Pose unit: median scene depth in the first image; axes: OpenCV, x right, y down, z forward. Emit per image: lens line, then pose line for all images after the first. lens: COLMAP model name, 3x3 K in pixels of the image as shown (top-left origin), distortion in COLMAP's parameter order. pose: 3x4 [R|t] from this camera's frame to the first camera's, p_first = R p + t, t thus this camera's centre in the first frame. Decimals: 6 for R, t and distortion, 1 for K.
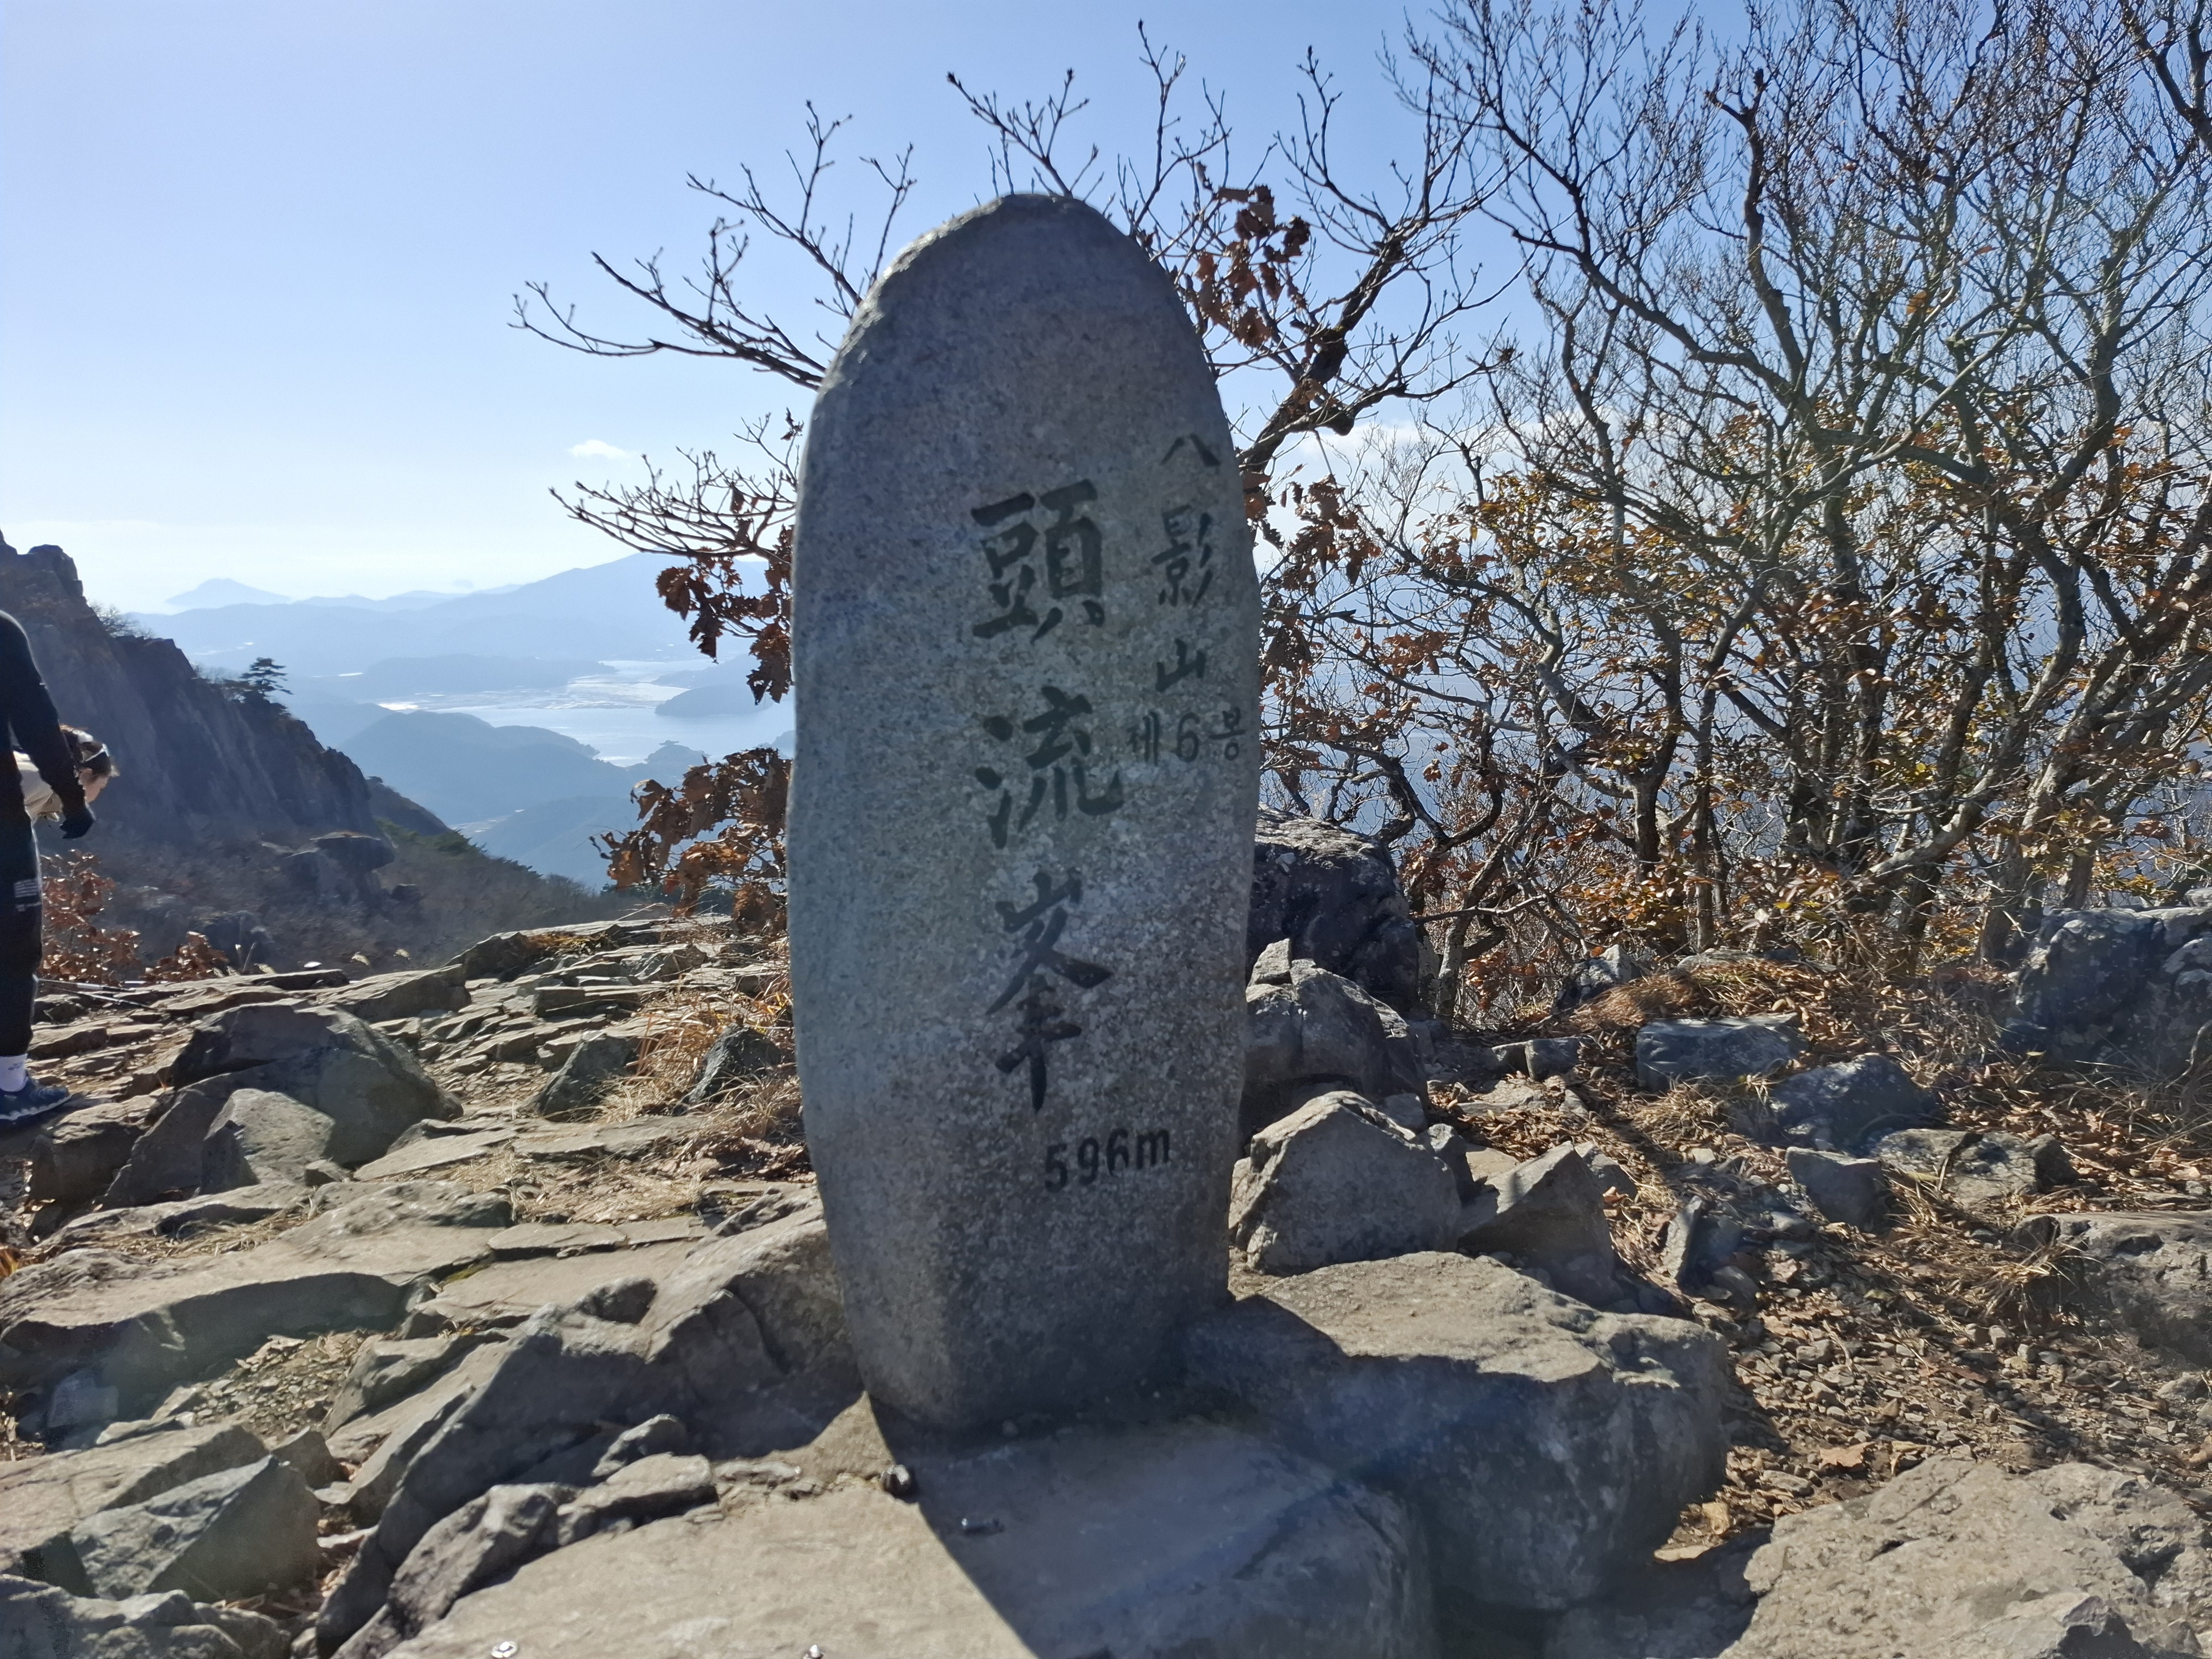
lens RADIAL K [[1503.7, 0, 1115.1], [0, 1503.7, 826.0], [0, 0, 1]] dist [0.048102, -0.008343]
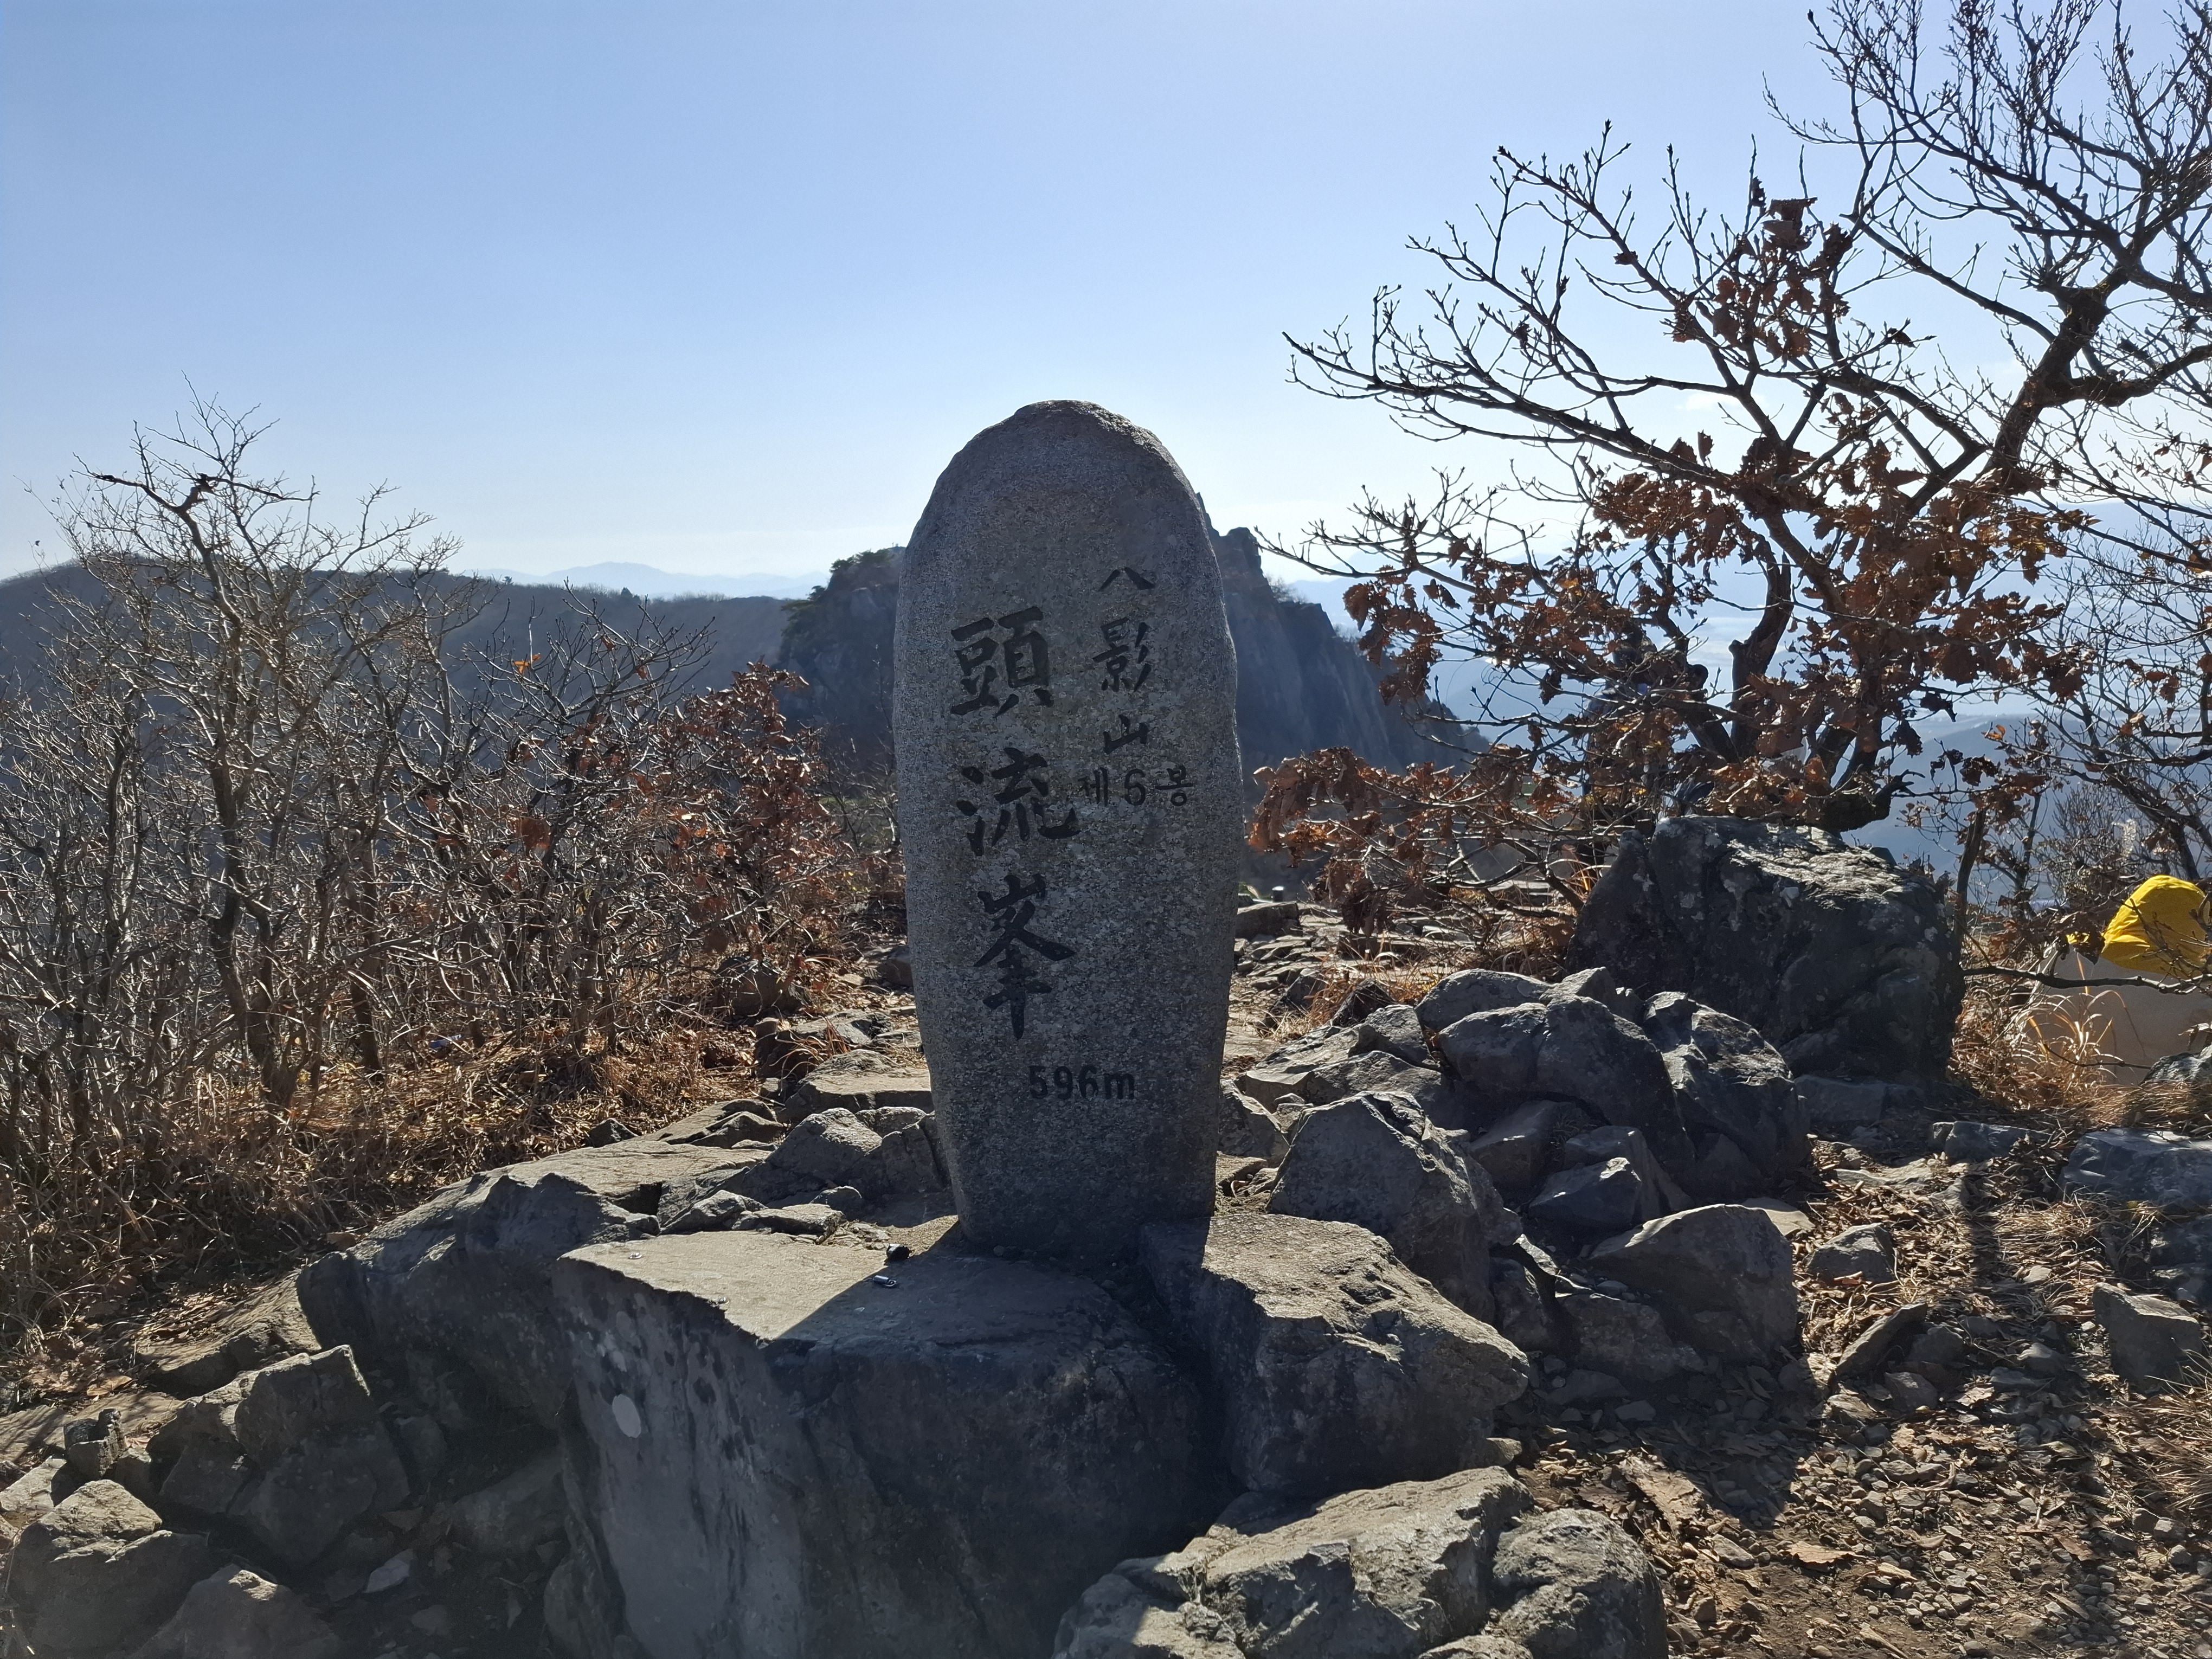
lens RADIAL K [[1503.7, 0, 1126.9], [0, 1503.7, 833.9], [0, 0, 1]] dist [0.048102, -0.008343]
pose [[0.774541, 0.091826, -0.625822, 0.924776], [-0.070947, 0.995775, 0.058303, -0.099063], [0.628532, -0.000758, 0.777783, -0.056066]]
